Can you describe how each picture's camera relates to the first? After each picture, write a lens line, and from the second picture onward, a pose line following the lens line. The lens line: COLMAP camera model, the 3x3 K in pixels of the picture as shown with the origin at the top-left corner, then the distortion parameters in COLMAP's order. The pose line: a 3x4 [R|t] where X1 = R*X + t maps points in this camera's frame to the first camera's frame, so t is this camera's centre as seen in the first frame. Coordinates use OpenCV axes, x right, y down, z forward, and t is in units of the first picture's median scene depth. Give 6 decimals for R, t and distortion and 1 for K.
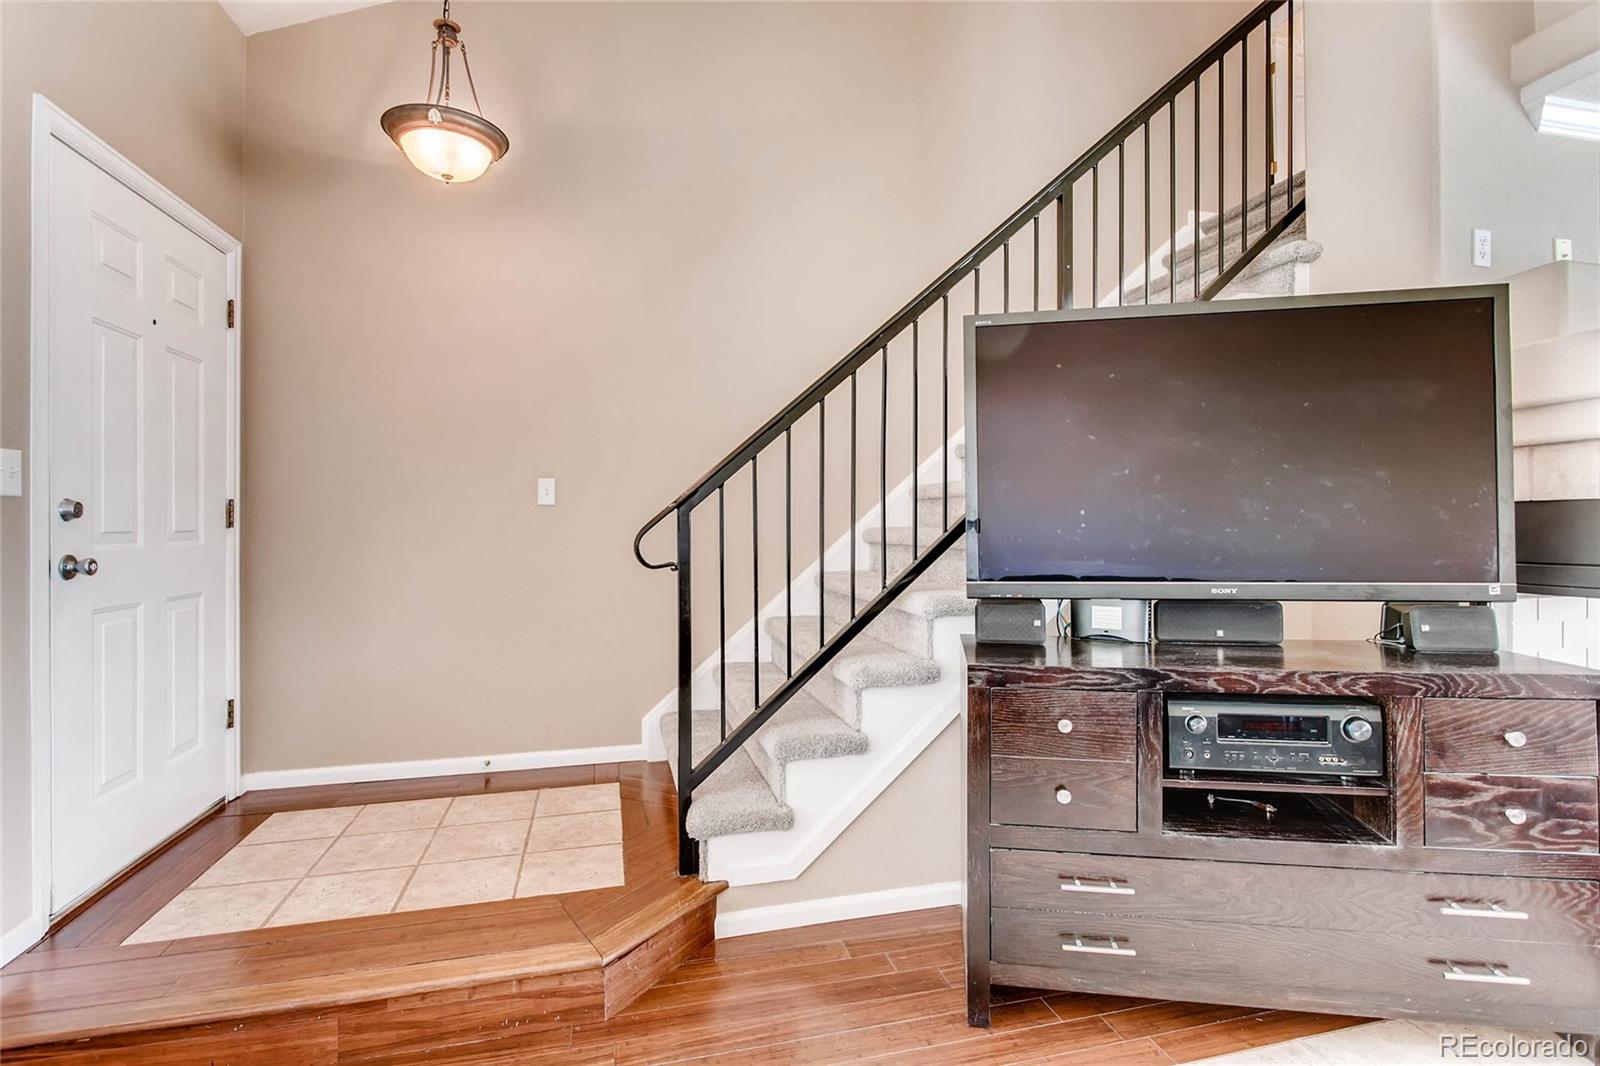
lens RADIAL K [[783.4, 0, 794.4], [0, 783.4, 519.5], [0, 0, 1]] dist [-0.003043, -0.000442]
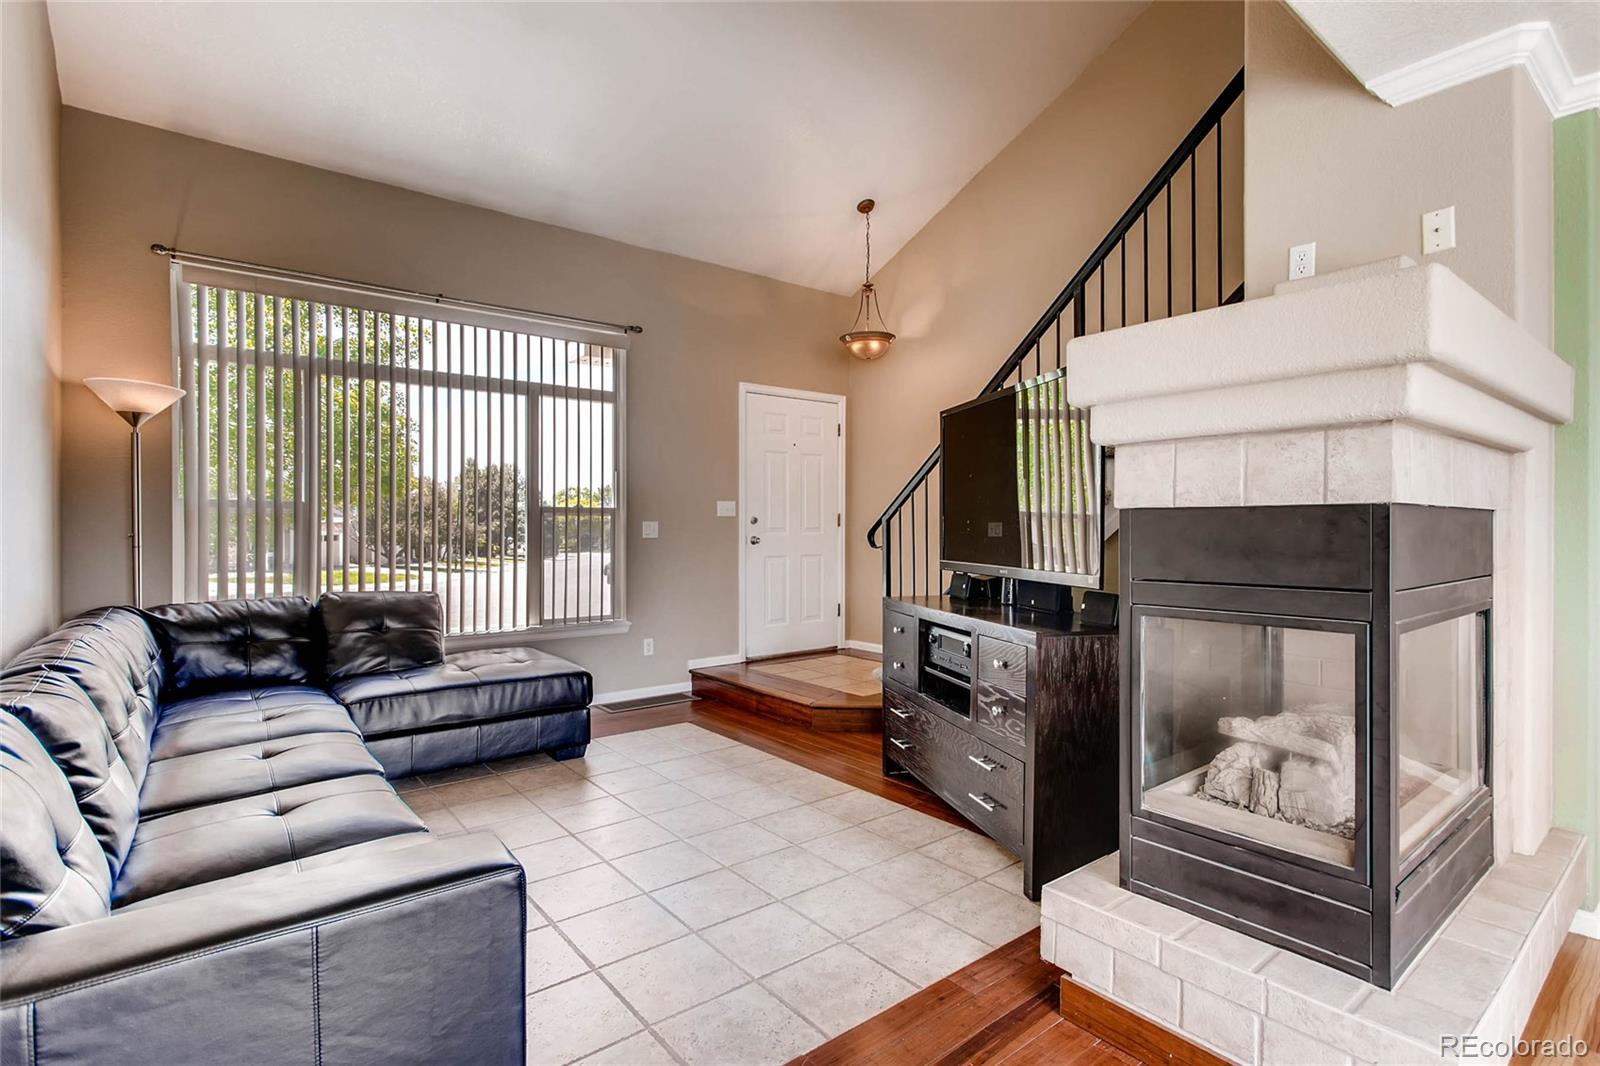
lens RADIAL K [[773.9, 0, 809.8], [0, 773.9, 531.2], [0, 0, 1]] dist [-0.003088, 0.000162]
pose [[0.442177, 0.012792, -0.896837, 1.561820], [0.001634, 0.999885, 0.015068, -0.013391], [0.896926, -0.008128, 0.442105, -0.059056]]
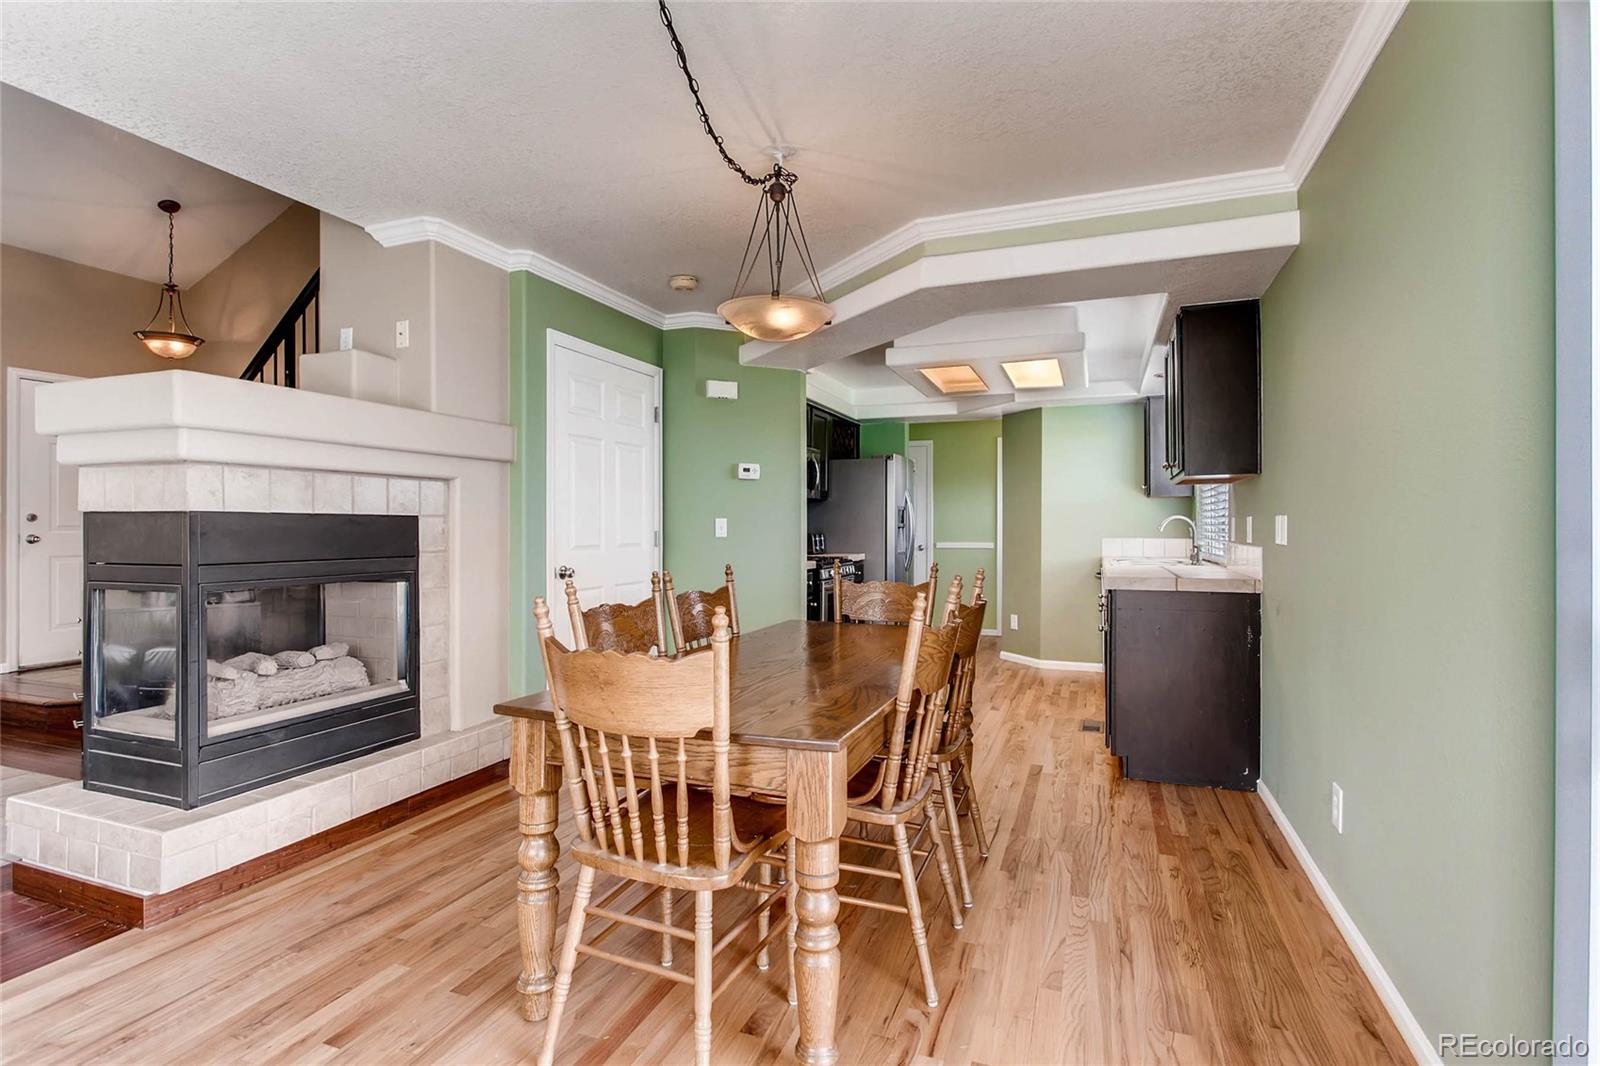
lens RADIAL K [[770.5, 0, 808.4], [0, 770.5, 531.1], [0, 0, 1]] dist [0.001140, 0.001587]
pose [[0.835035, 0.013880, -0.550022, 2.481033], [-0.007741, 0.999879, 0.013481, -0.019877], [0.550142, -0.006999, 0.835042, 0.246011]]
